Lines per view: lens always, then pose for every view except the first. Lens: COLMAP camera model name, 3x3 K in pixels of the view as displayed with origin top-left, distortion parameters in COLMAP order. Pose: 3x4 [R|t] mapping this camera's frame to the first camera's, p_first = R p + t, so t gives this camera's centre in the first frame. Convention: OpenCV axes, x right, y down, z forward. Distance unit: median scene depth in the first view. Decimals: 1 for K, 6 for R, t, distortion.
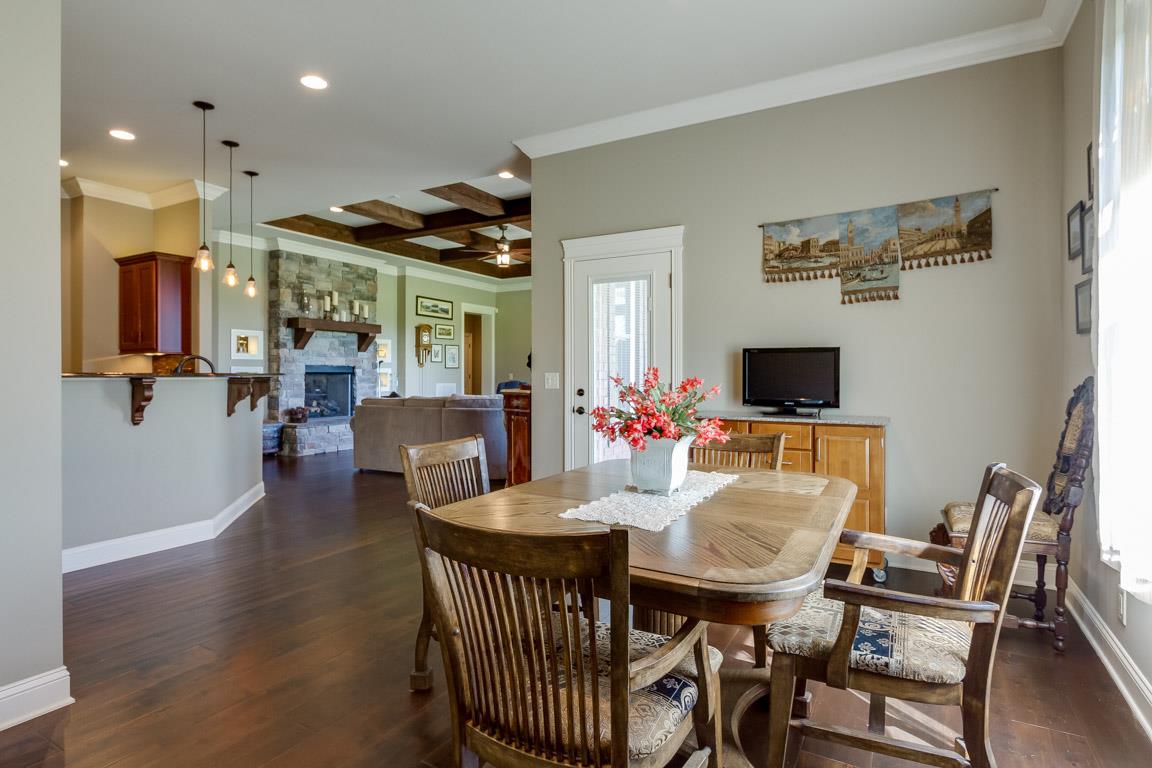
lens RADIAL K [[590.4, 0, 570.6], [0, 590.4, 373.6], [0, 0, 1]] dist [-0.001596, -0.000282]
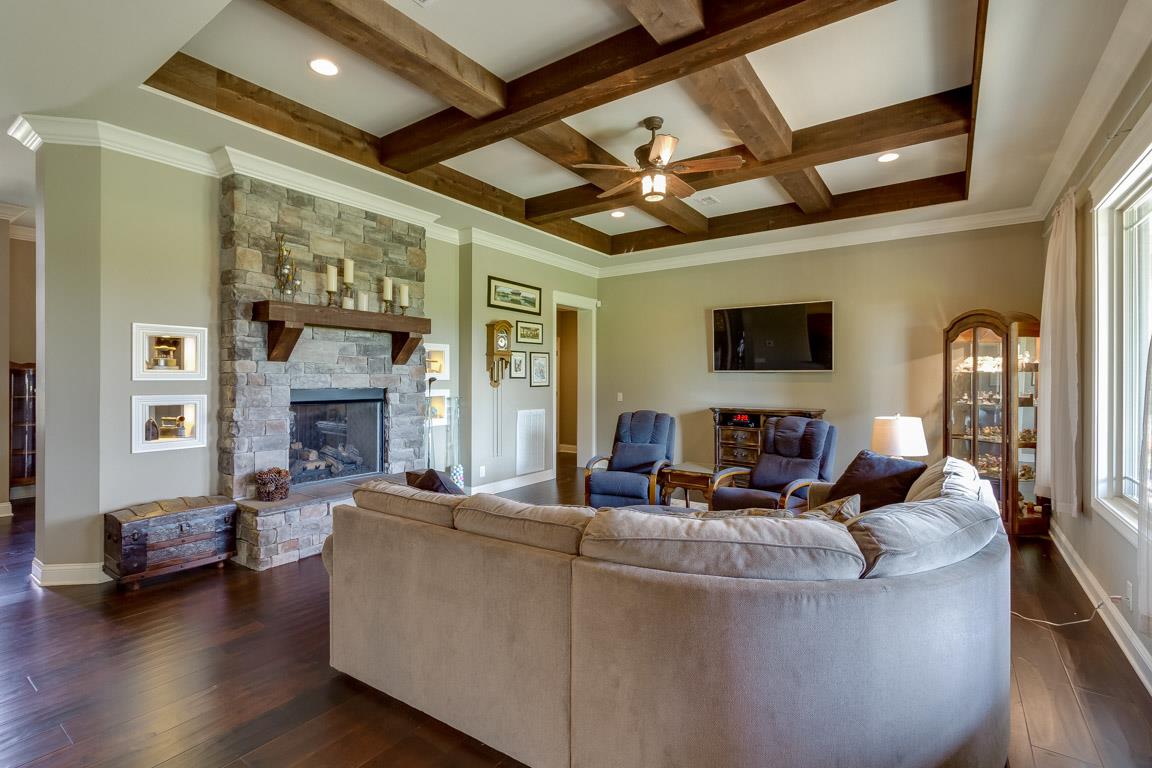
lens RADIAL K [[539.3, 0, 573.7], [0, 539.3, 376.4], [0, 0, 1]] dist [-0.000645, -0.000053]
pose [[0.995161, -0.000987, -0.098248, -0.129765], [0.000498, 0.999987, -0.005004, -0.022715], [0.098252, 0.004931, 0.995149, 0.497482]]
